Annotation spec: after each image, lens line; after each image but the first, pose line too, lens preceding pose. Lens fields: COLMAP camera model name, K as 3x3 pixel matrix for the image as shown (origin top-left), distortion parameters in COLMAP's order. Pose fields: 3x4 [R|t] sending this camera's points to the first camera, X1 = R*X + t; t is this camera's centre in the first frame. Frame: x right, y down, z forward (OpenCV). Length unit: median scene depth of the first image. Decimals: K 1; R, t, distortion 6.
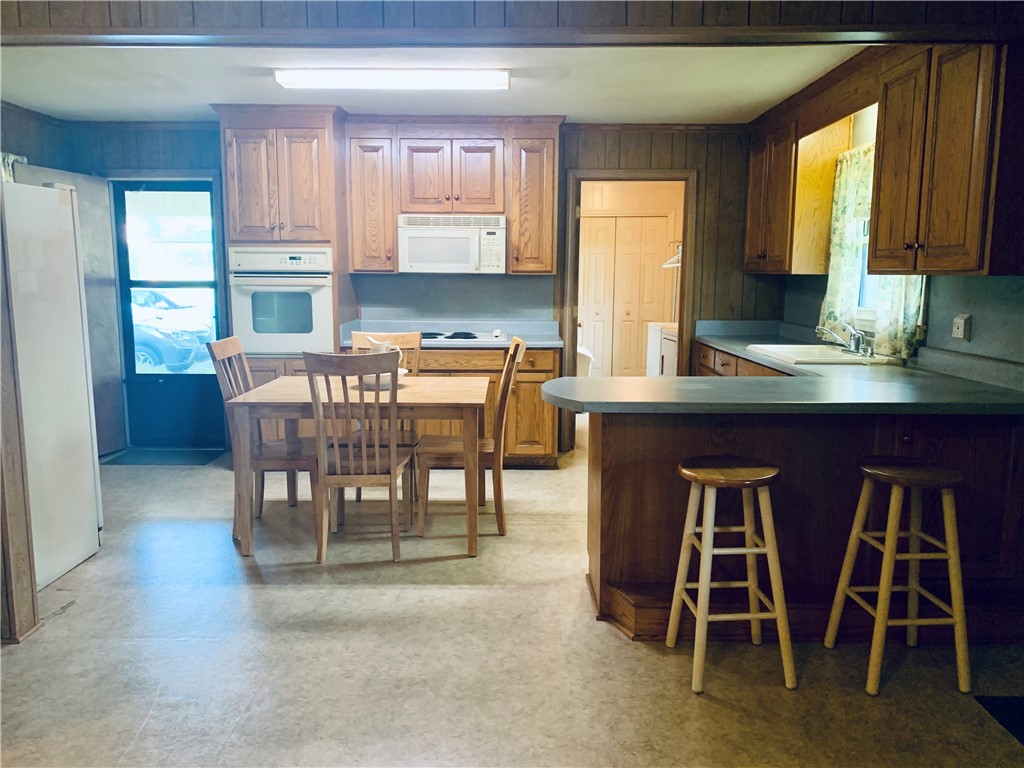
lens RADIAL K [[774.2, 0, 506.9], [0, 774.2, 387.7], [0, 0, 1]] dist [0.052460, -0.004519]
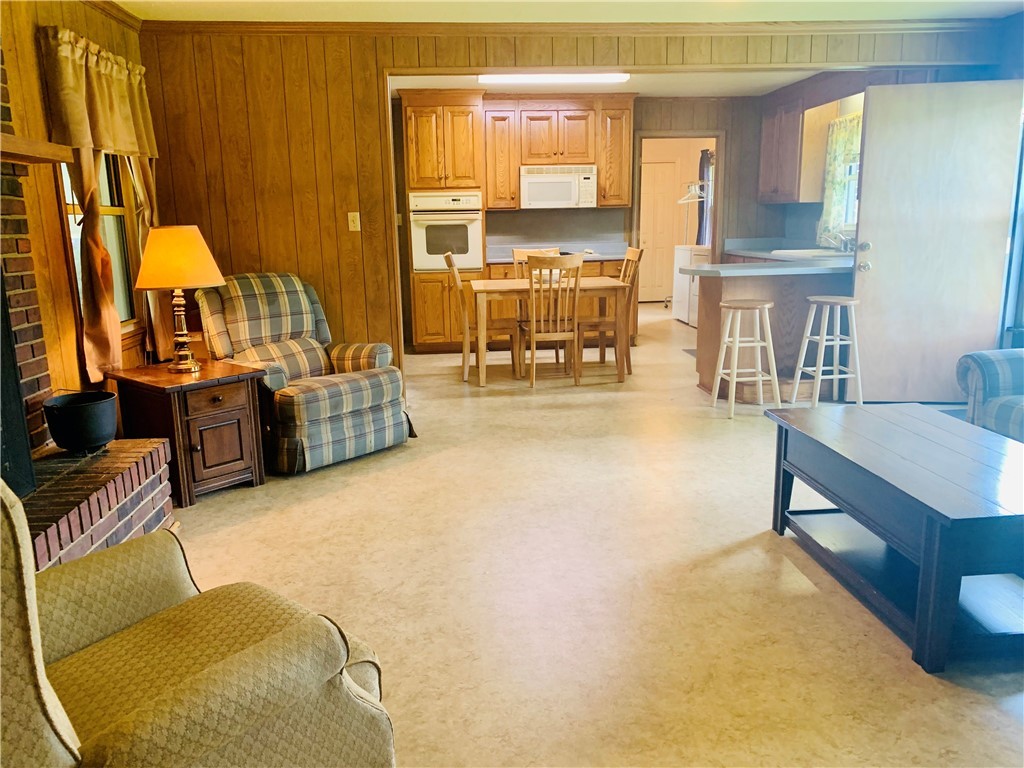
lens RADIAL K [[774.2, 0, 516.5], [0, 774.2, 383.9], [0, 0, 1]] dist [0.052460, -0.004519]
pose [[0.994067, -0.044616, 0.099199, -0.304077], [0.037916, 0.996935, 0.068430, 0.070098], [-0.101948, -0.064263, 0.992712, -0.407204]]
